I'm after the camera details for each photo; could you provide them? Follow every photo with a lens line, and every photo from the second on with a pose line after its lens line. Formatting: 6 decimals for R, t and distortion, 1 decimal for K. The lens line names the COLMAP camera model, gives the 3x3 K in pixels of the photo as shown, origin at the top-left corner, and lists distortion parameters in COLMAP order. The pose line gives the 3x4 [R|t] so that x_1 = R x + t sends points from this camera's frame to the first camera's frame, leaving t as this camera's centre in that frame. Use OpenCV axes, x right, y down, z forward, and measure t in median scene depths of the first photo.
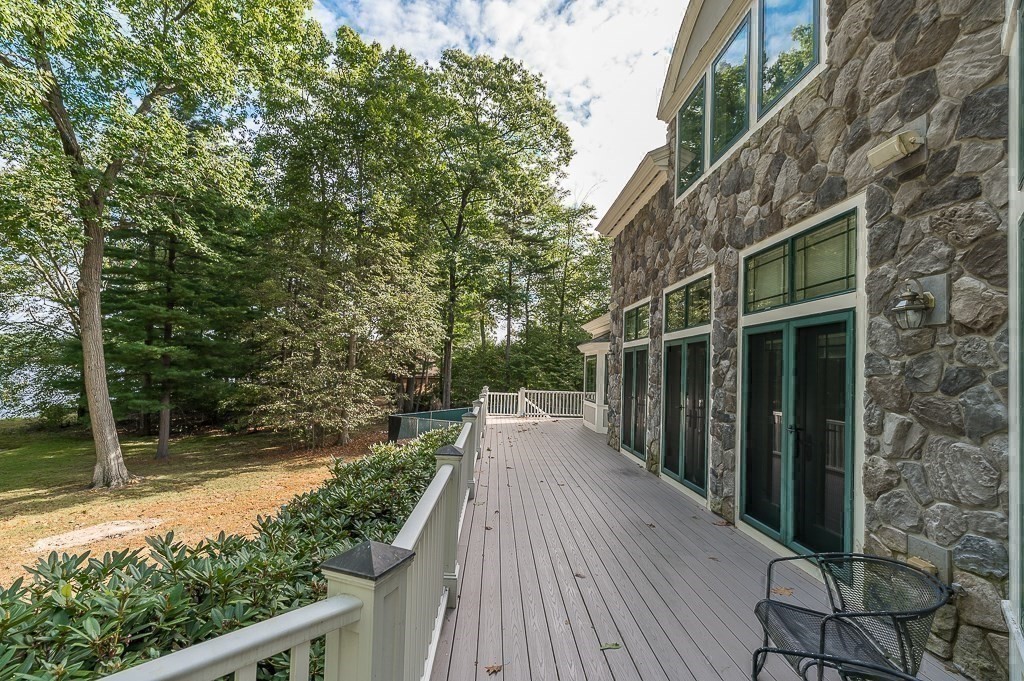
lens RADIAL K [[452.0, 0, 508.0], [0, 452.0, 356.4], [0, 0, 1]] dist [0.001813, -0.000502]
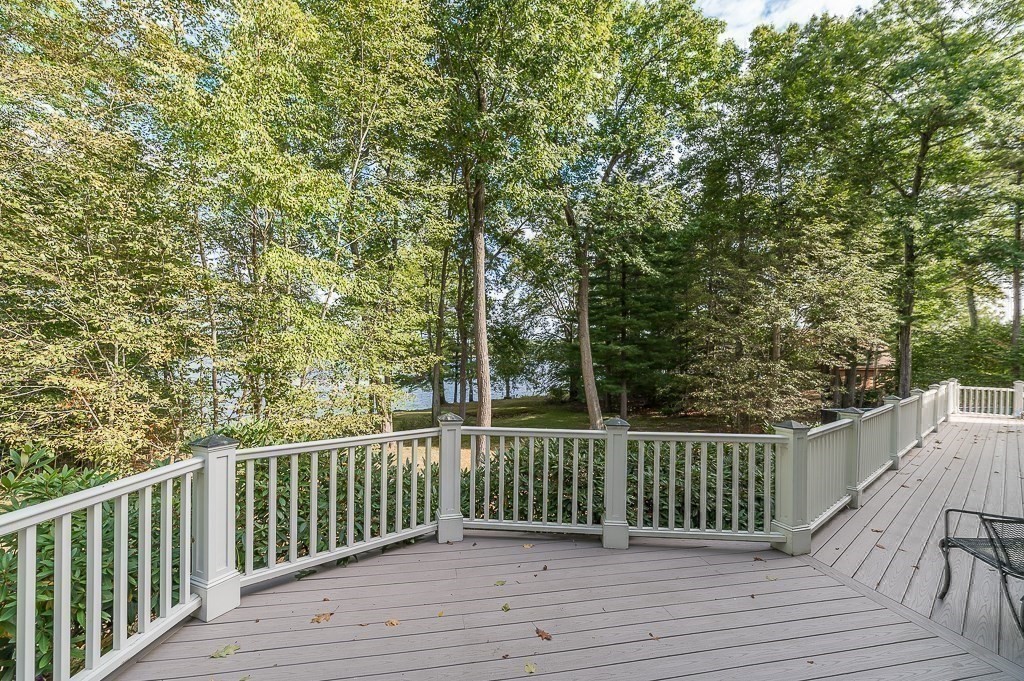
lens RADIAL K [[452.0, 0, 508.0], [0, 452.0, 356.4], [0, 0, 1]] dist [0.001813, -0.000502]
pose [[0.646831, -0.020754, -0.762351, 0.036014], [0.033741, 0.999430, 0.001420, -0.002792], [0.761887, -0.026641, 0.647162, -0.106720]]
